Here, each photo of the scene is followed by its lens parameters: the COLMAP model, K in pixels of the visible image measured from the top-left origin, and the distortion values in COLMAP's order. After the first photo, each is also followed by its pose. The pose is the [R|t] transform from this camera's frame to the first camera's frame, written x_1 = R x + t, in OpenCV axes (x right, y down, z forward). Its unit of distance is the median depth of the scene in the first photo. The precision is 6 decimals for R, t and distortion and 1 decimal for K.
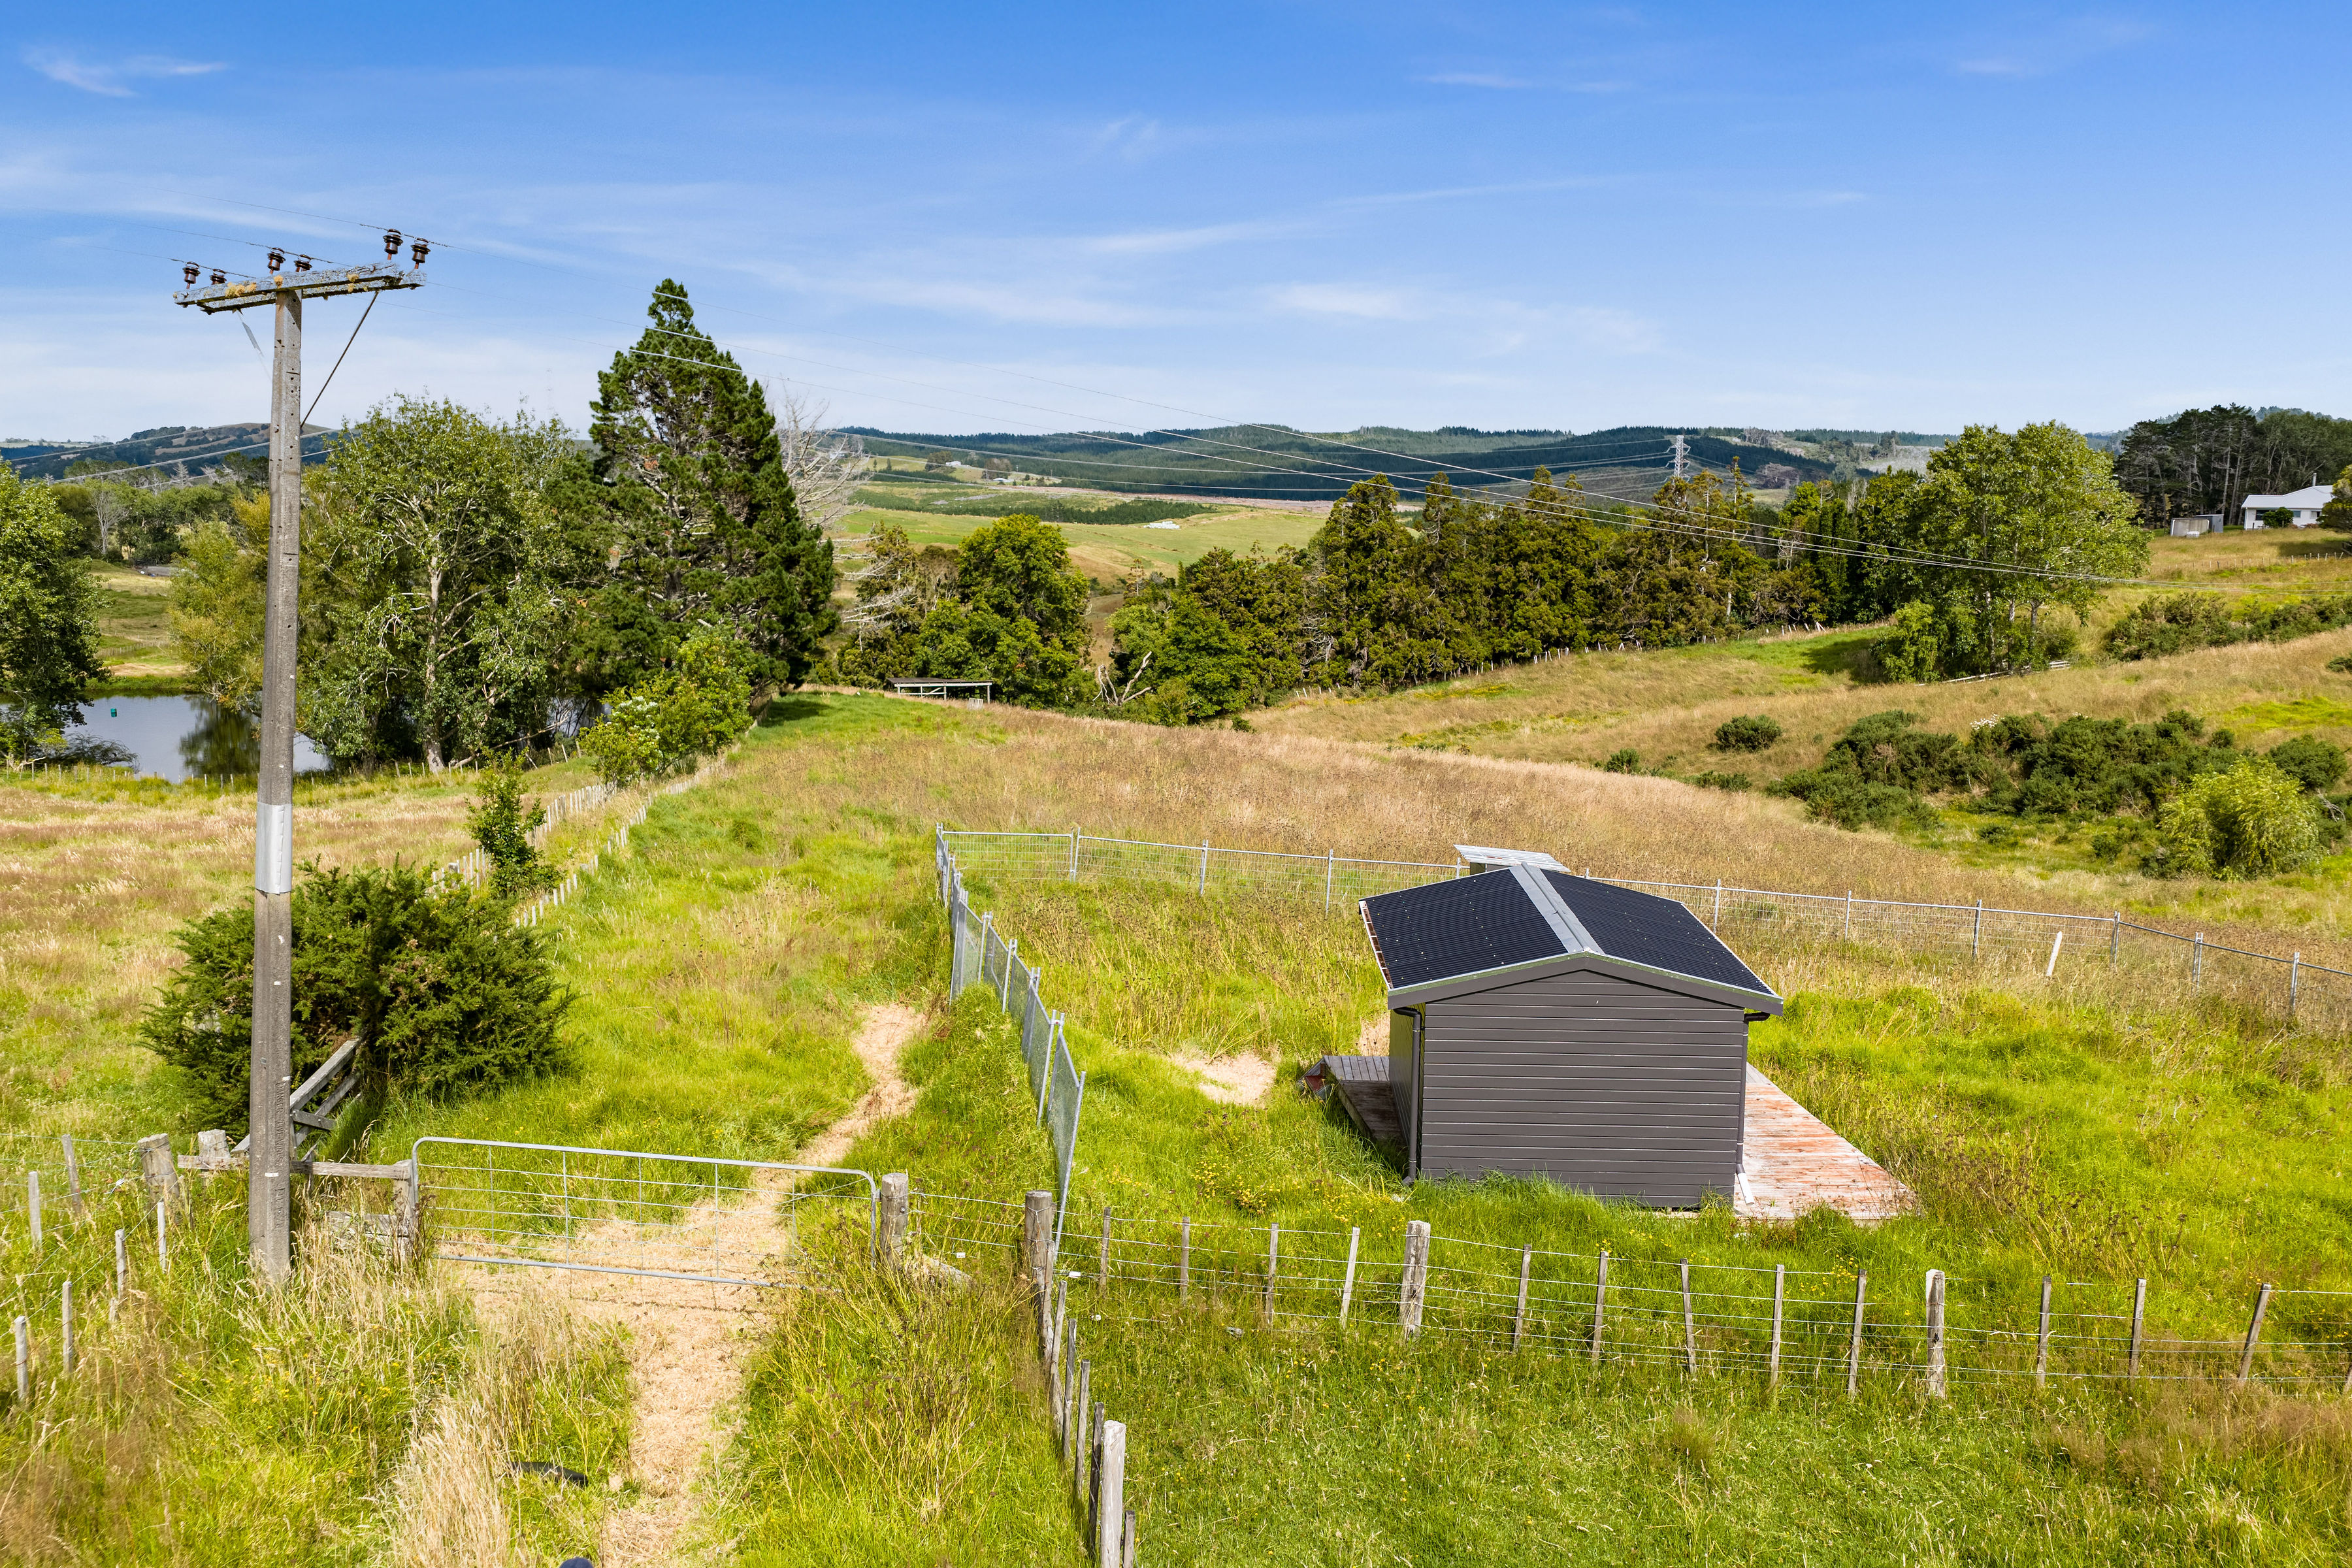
lens RADIAL K [[1975.4, 0, 1185.4], [0, 1975.4, 769.9], [0, 0, 1]] dist [0.021598, -0.026272]
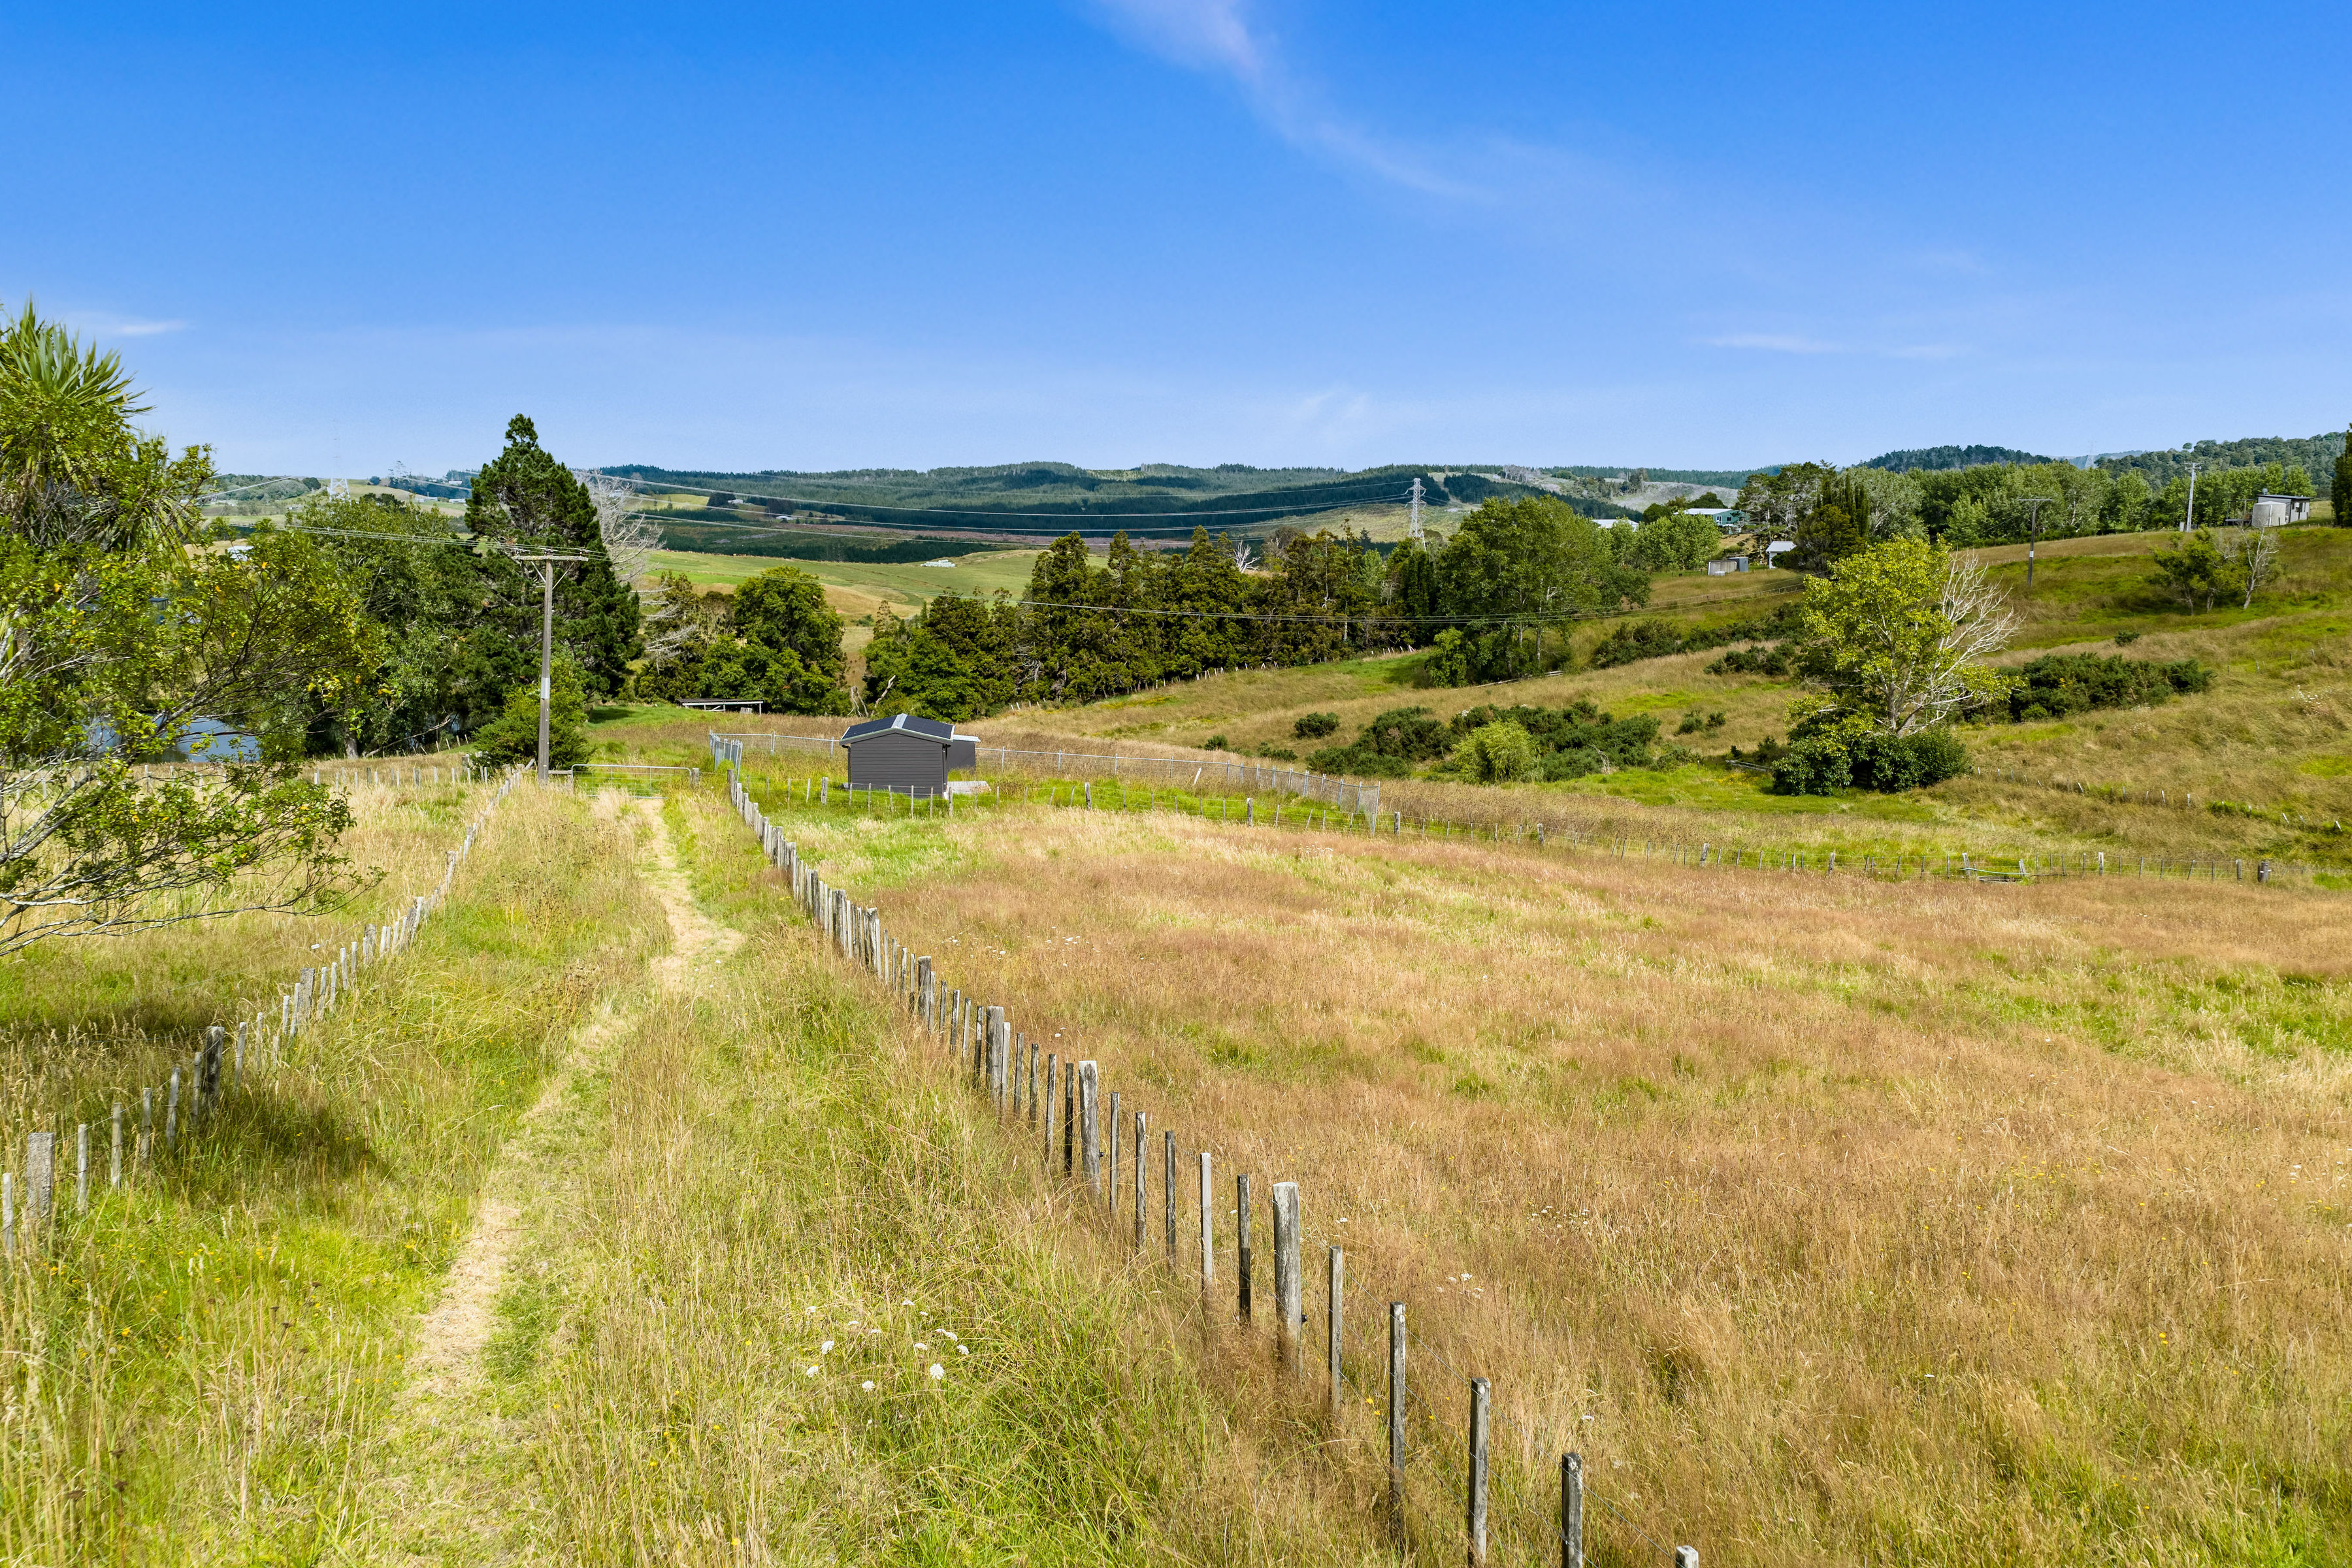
lens RADIAL K [[1975.4, 0, 1185.4], [0, 1975.4, 769.9], [0, 0, 1]] dist [0.021598, -0.026272]
pose [[0.994438, -0.017818, 0.103808, 0.036384], [0.019572, 0.999682, -0.015906, 0.023994], [-0.103491, 0.017849, 0.994470, -0.262724]]
